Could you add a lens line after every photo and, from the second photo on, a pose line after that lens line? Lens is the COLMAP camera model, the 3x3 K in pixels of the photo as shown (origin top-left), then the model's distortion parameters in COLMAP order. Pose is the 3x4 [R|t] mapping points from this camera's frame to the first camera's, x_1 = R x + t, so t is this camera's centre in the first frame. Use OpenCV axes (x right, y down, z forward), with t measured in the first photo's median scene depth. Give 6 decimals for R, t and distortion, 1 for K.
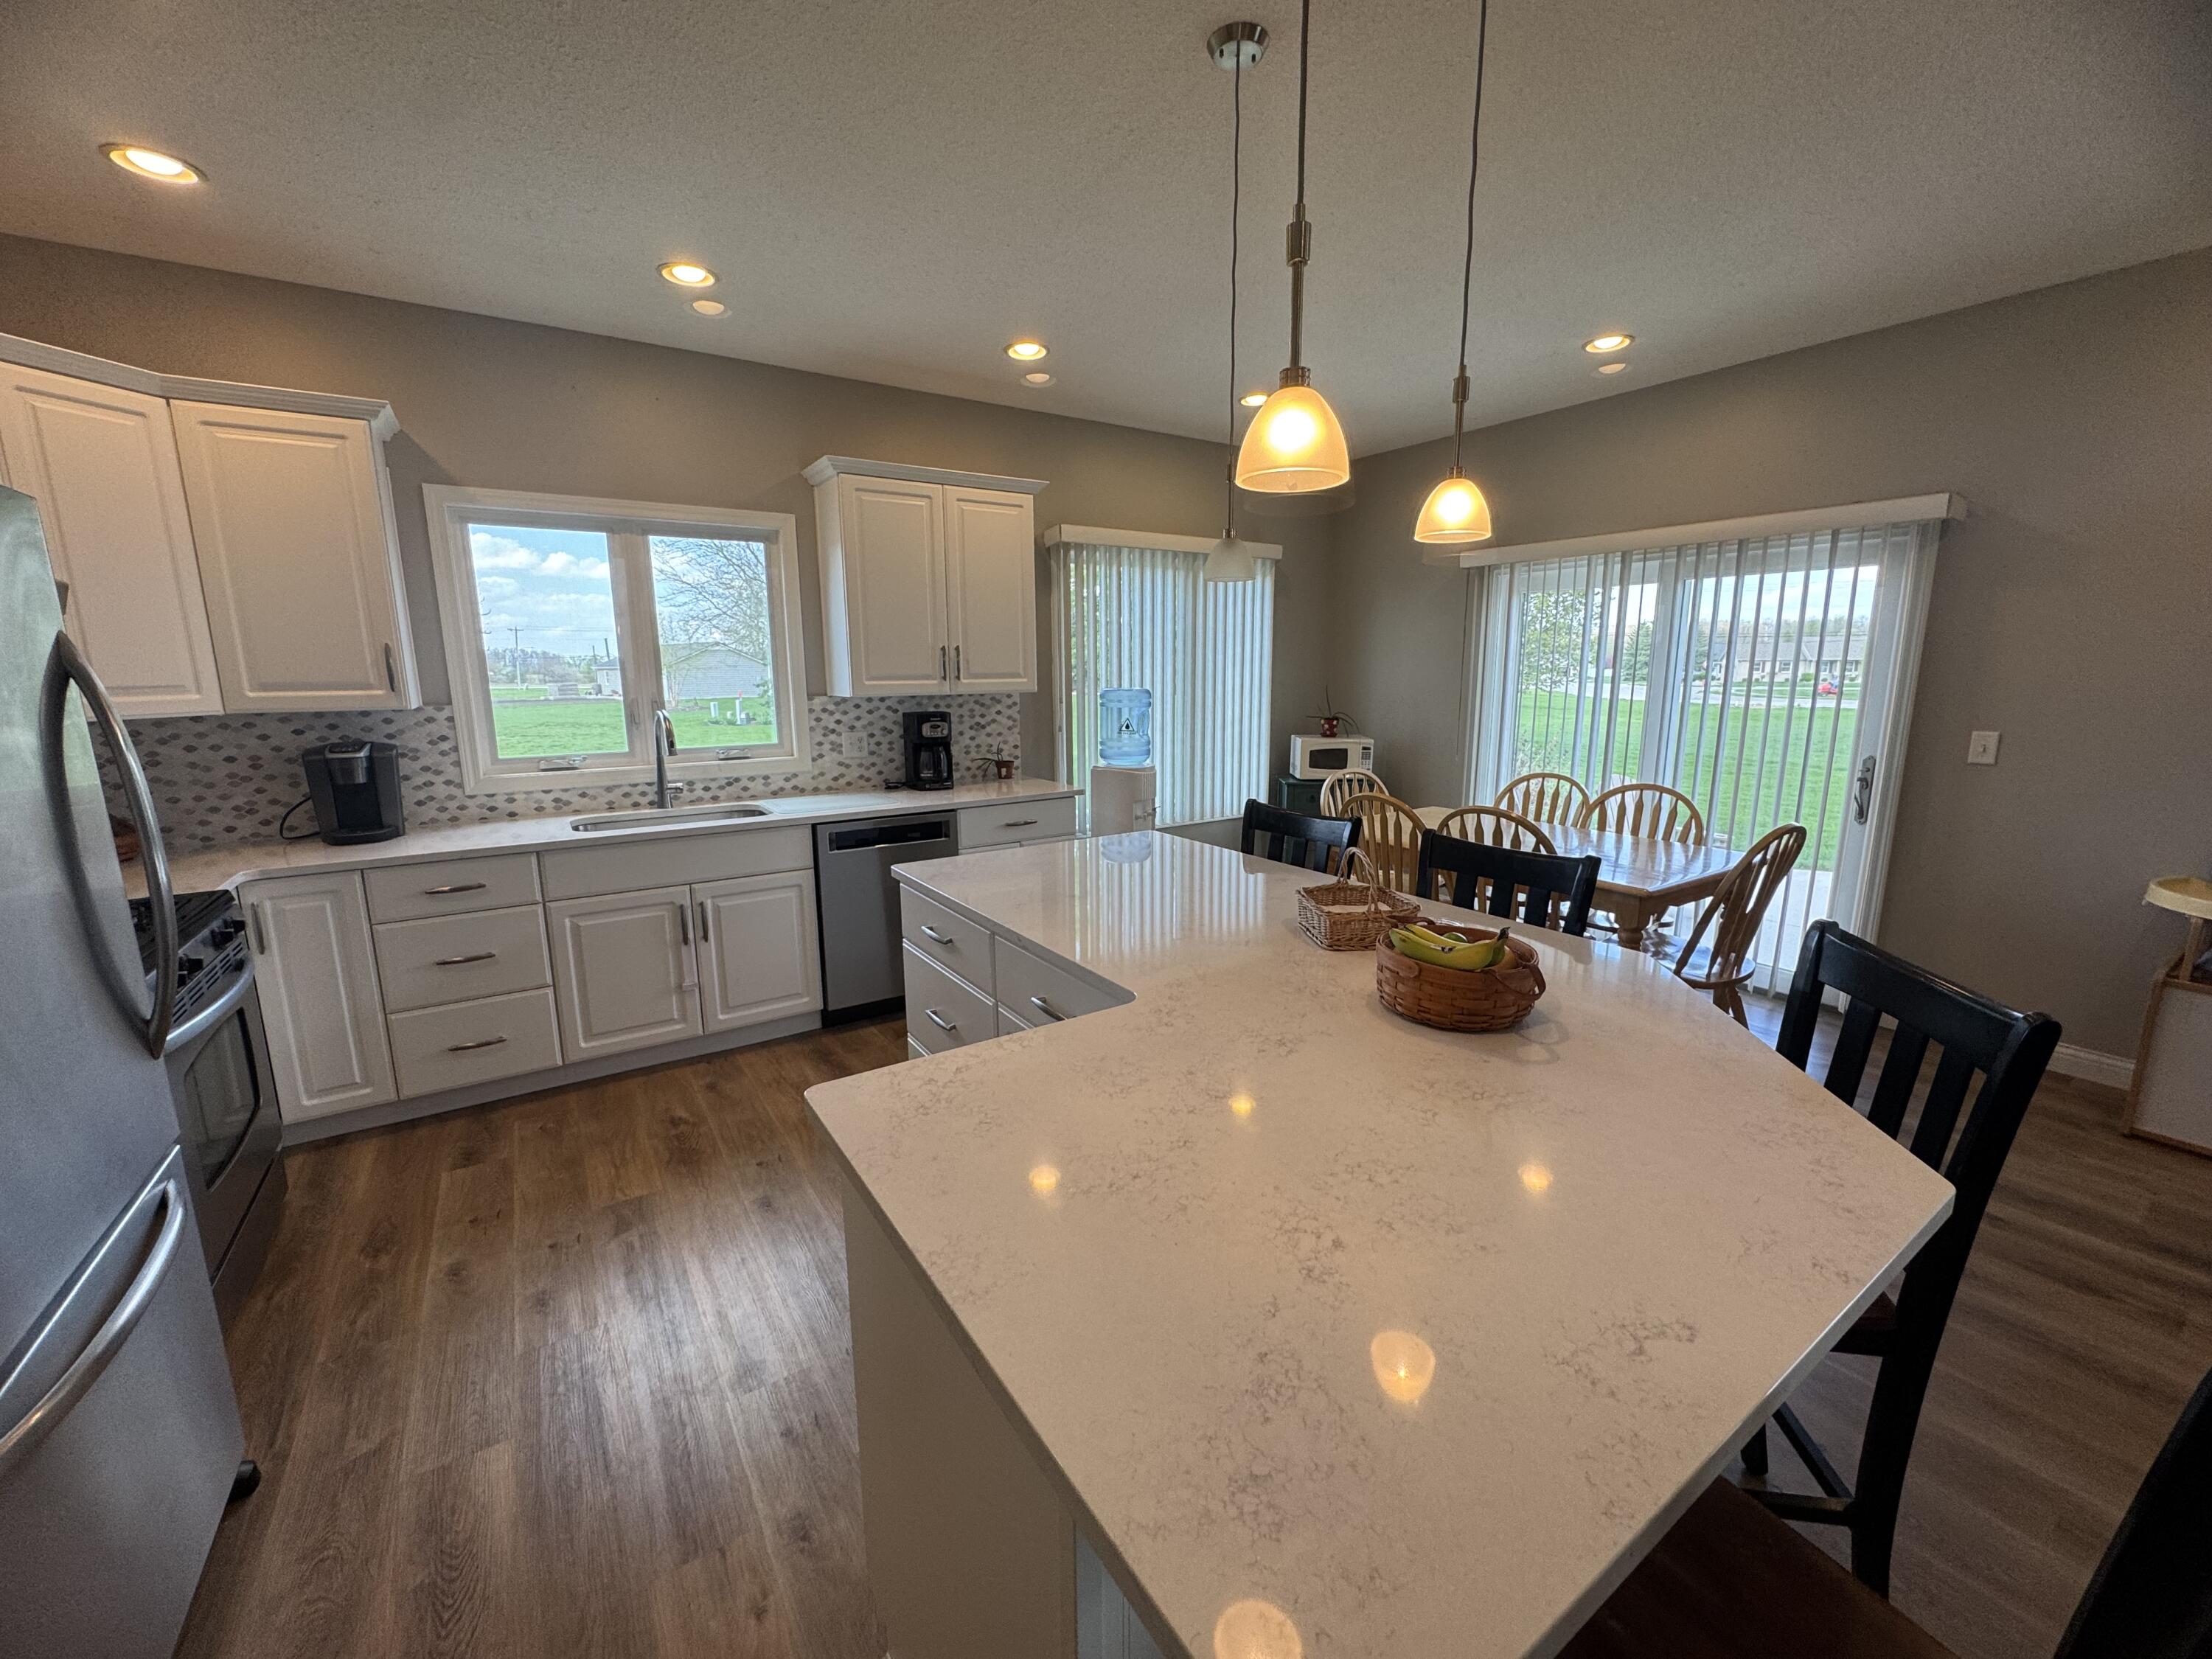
lens RADIAL K [[879.3, 0, 1105.1], [0, 879.3, 828.0], [0, 0, 1]] dist [-0.002311, 0.000310]
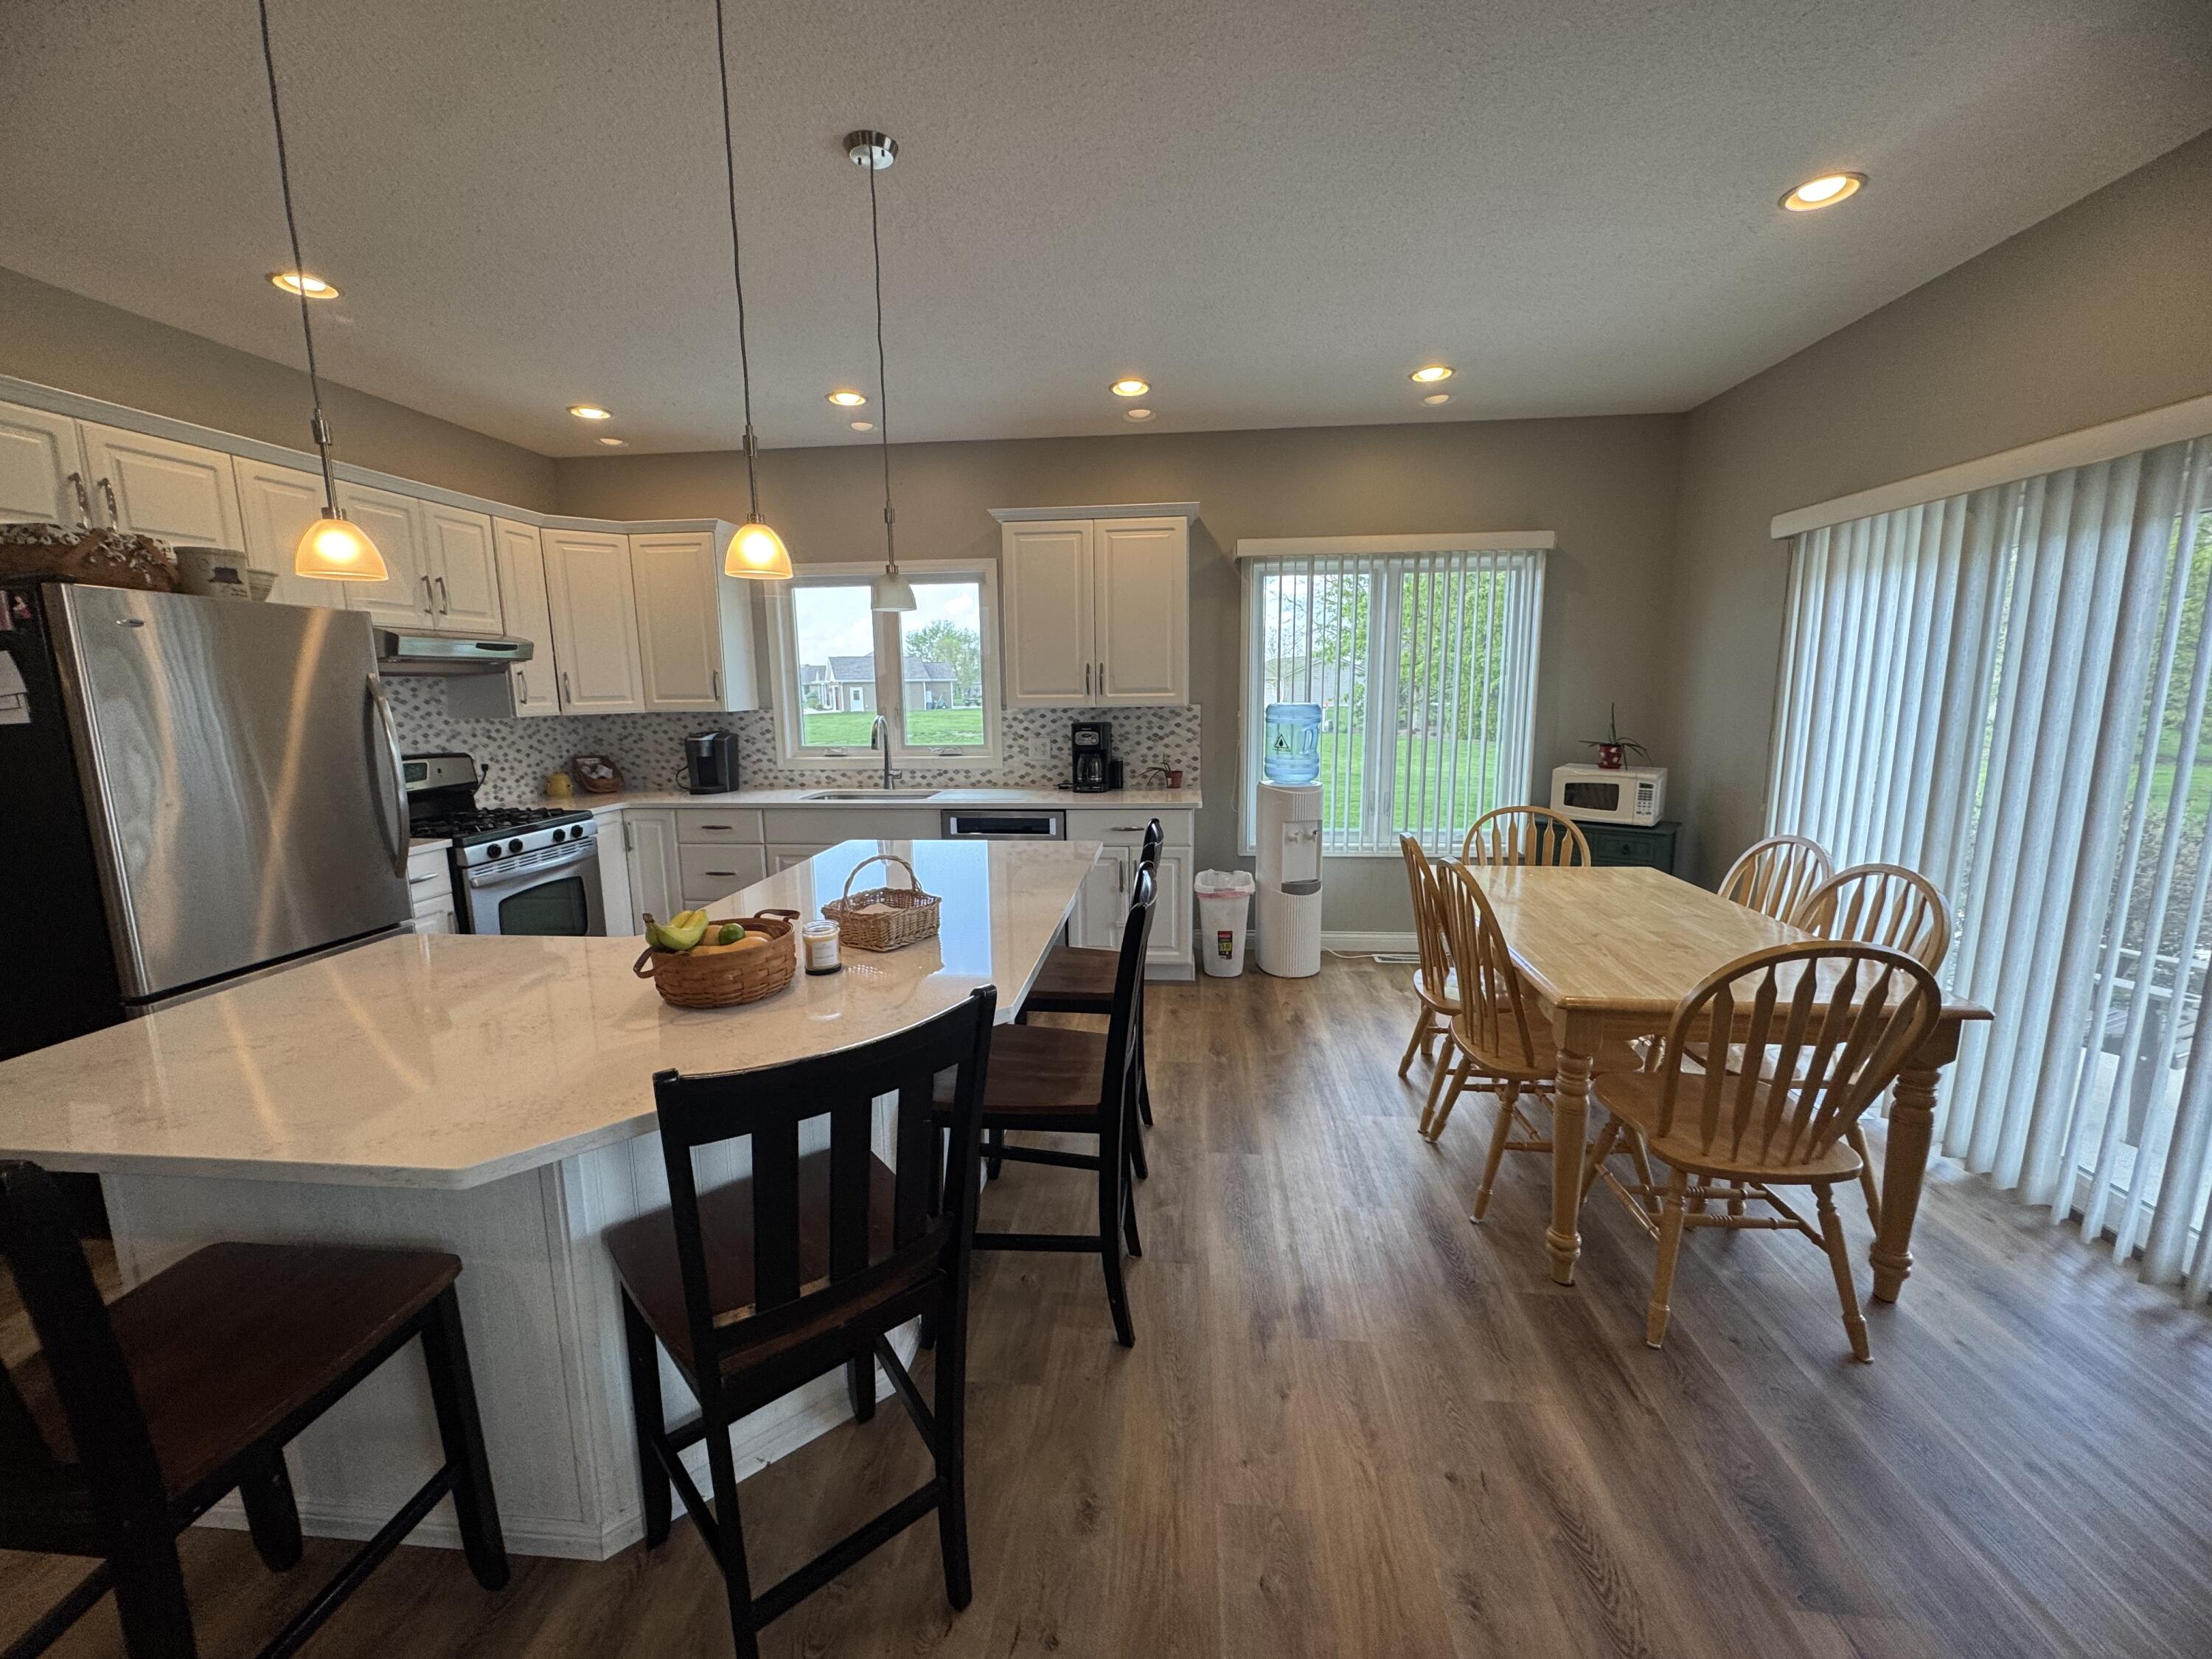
lens RADIAL K [[879.3, 0, 1105.1], [0, 879.3, 828.0], [0, 0, 1]] dist [-0.002311, 0.000310]
pose [[0.775098, 0.100236, -0.623840, 0.563376], [-0.107325, 0.993875, 0.026344, -0.032583], [0.622660, 0.046535, 0.781108, 0.157012]]
